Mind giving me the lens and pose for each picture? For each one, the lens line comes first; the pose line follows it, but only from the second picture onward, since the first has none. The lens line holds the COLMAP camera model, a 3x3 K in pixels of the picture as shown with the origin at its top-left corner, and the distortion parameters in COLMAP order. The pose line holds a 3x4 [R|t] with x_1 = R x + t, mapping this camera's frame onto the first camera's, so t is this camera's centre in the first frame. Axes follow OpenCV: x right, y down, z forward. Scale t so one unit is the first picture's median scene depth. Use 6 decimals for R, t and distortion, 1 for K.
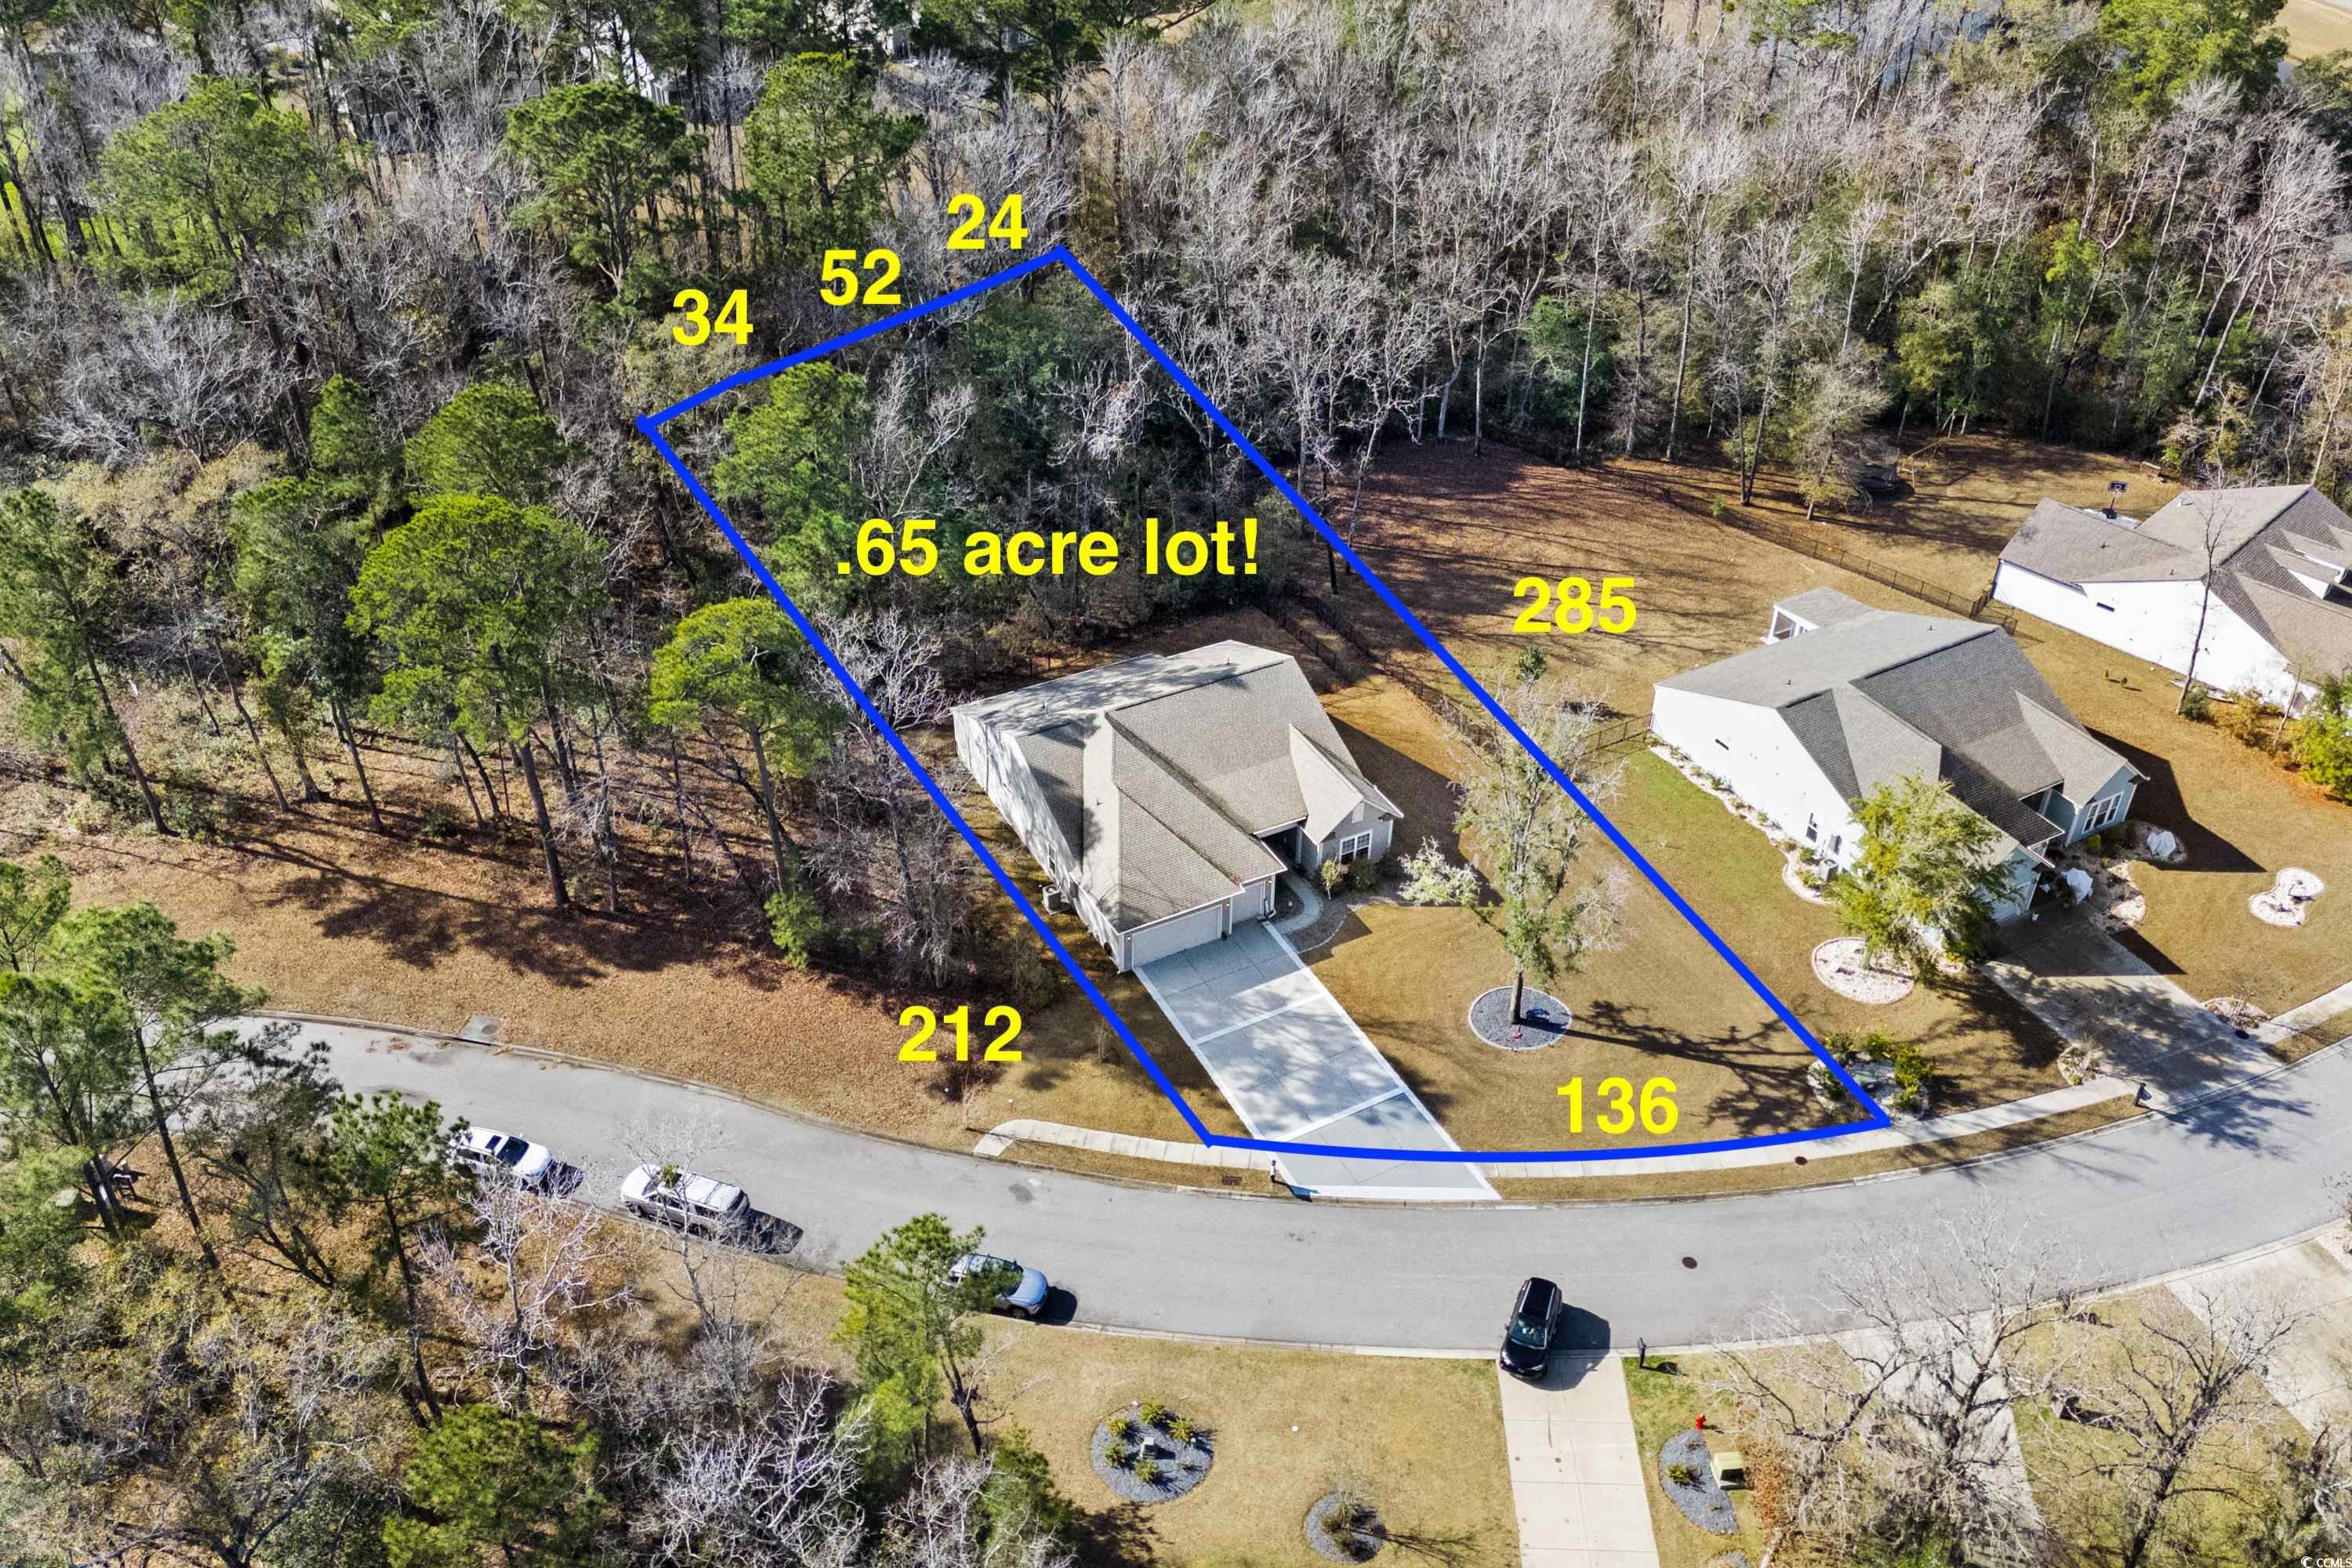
lens RADIAL K [[1914.1, 0, 1176.7], [0, 1914.1, 671.9], [0, 0, 1]] dist [0.045380, -0.014464]
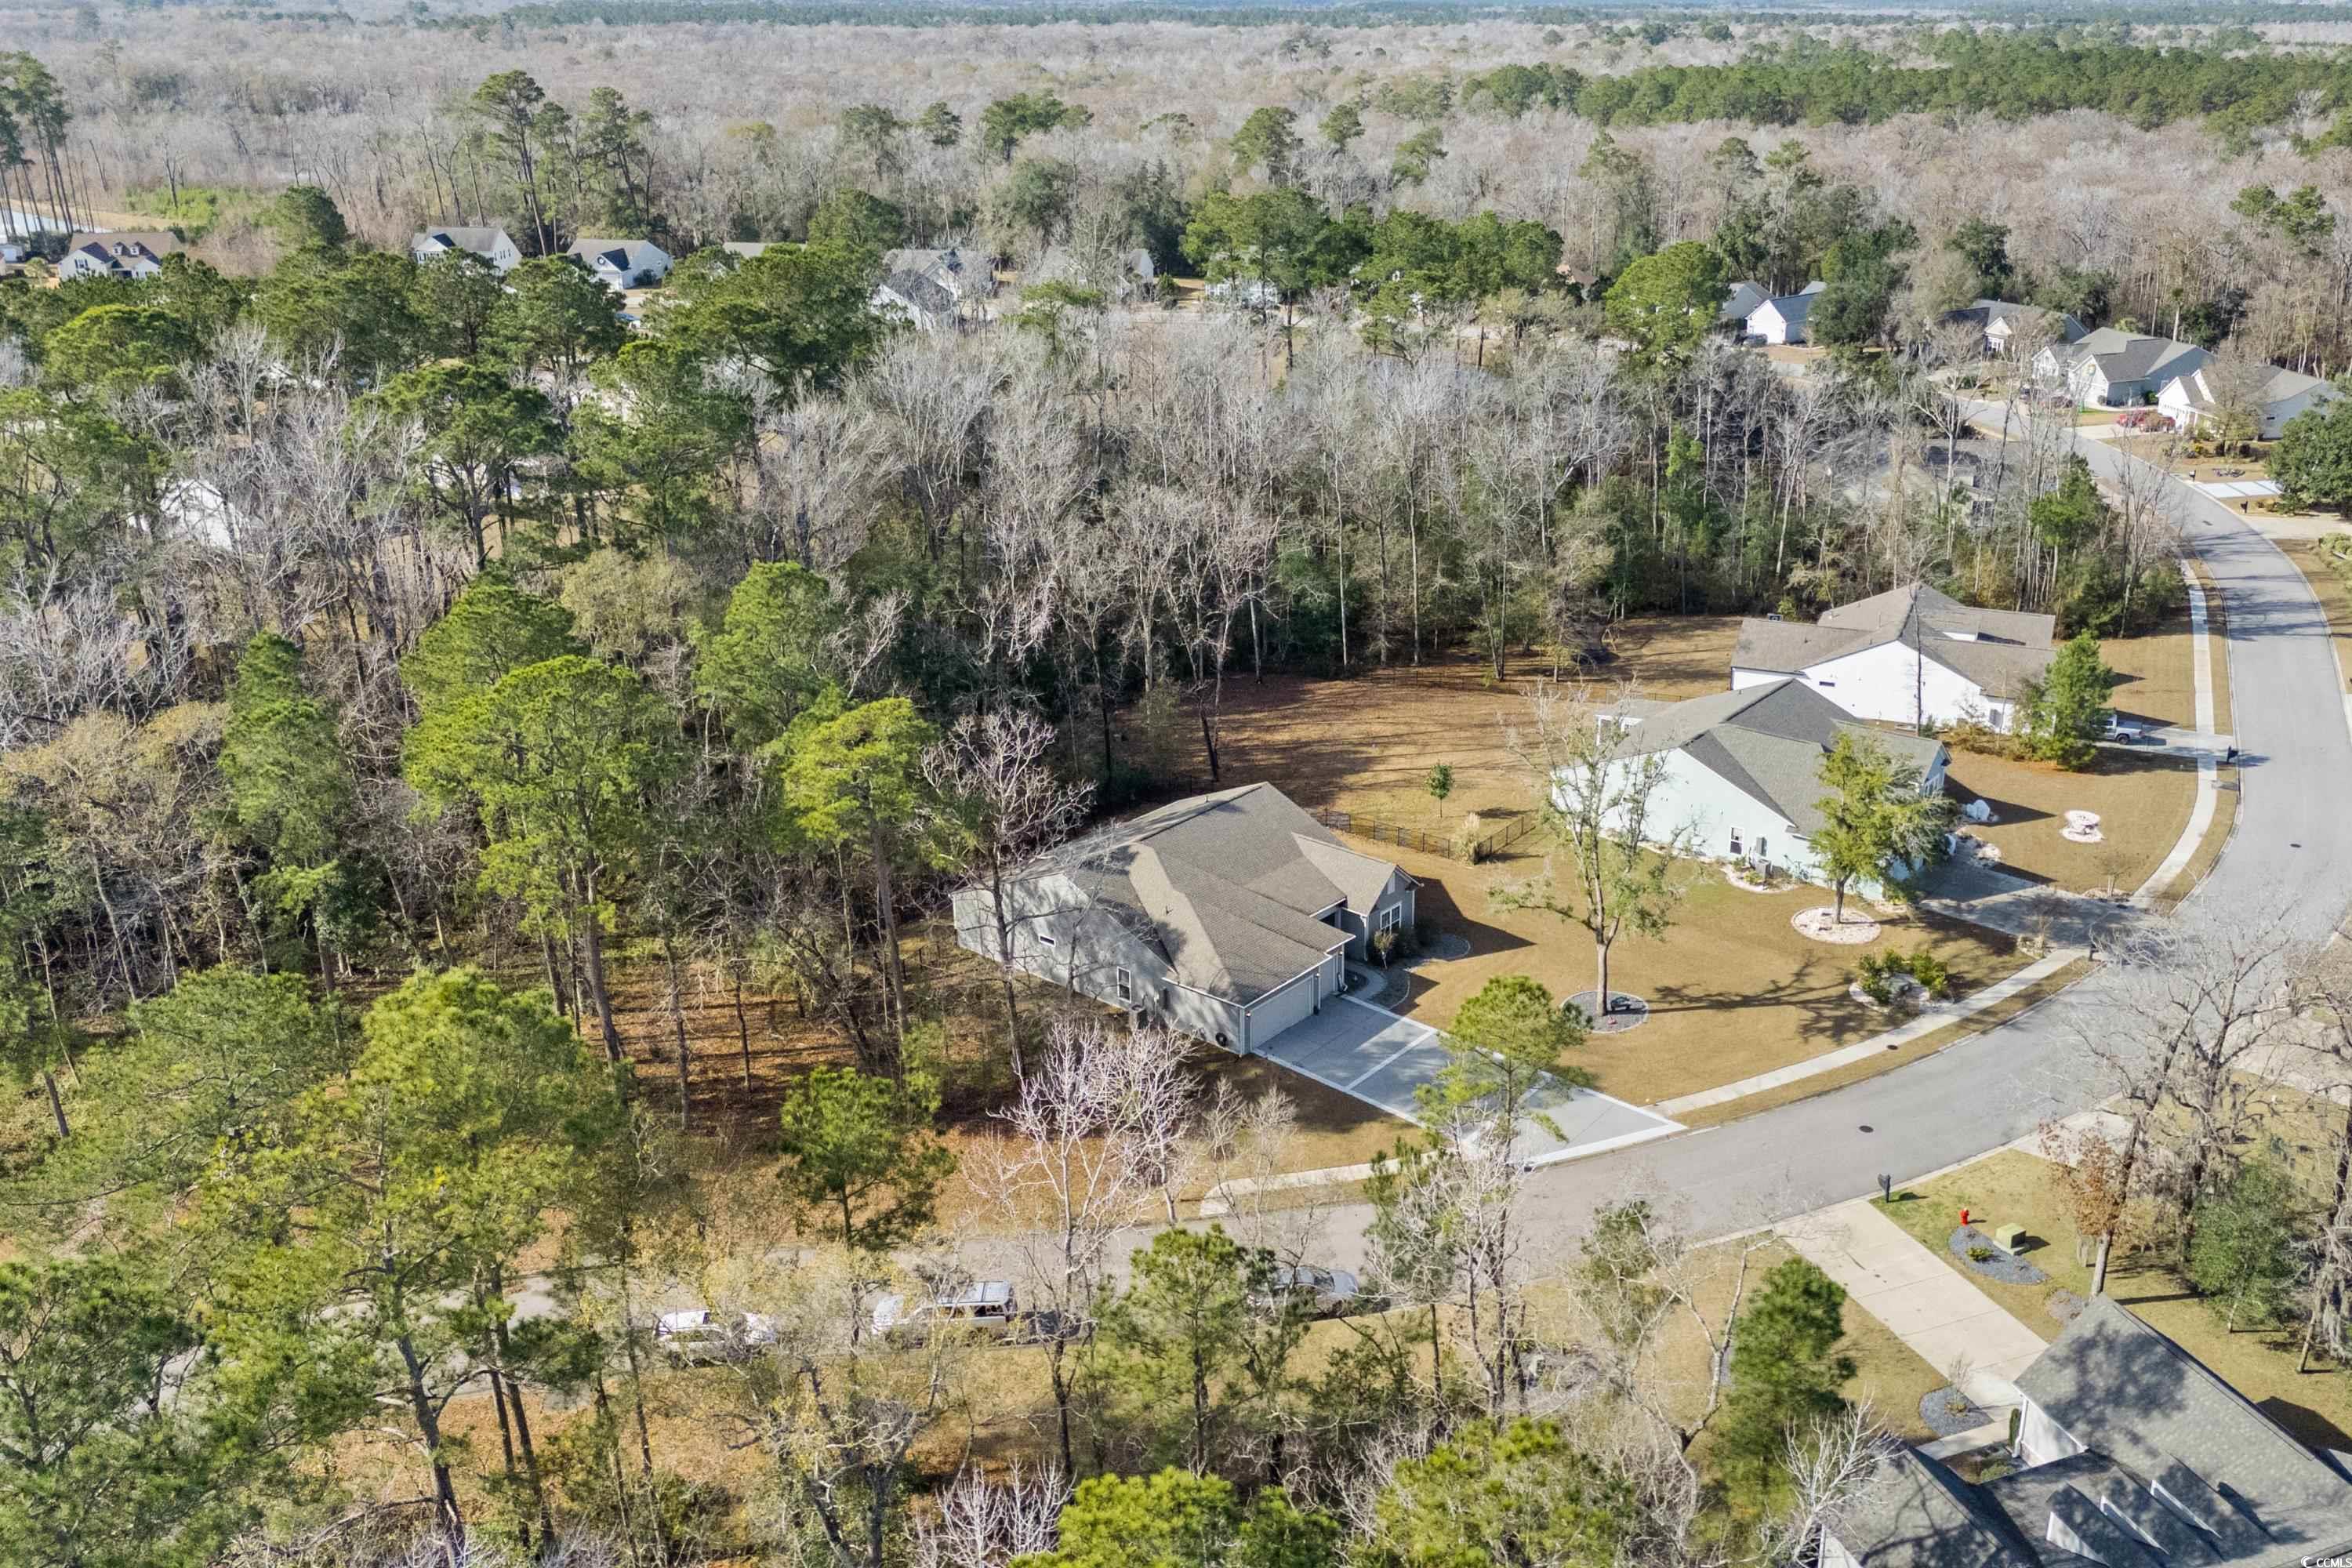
lens RADIAL K [[1914.1, 0, 1176.7], [0, 1914.1, 671.9], [0, 0, 1]] dist [0.045380, -0.014464]
pose [[0.934175, -0.128584, 0.332841, -0.368800], [0.216776, 0.945451, -0.243169, 0.200570], [-0.283418, 0.299315, 0.911090, 0.014344]]
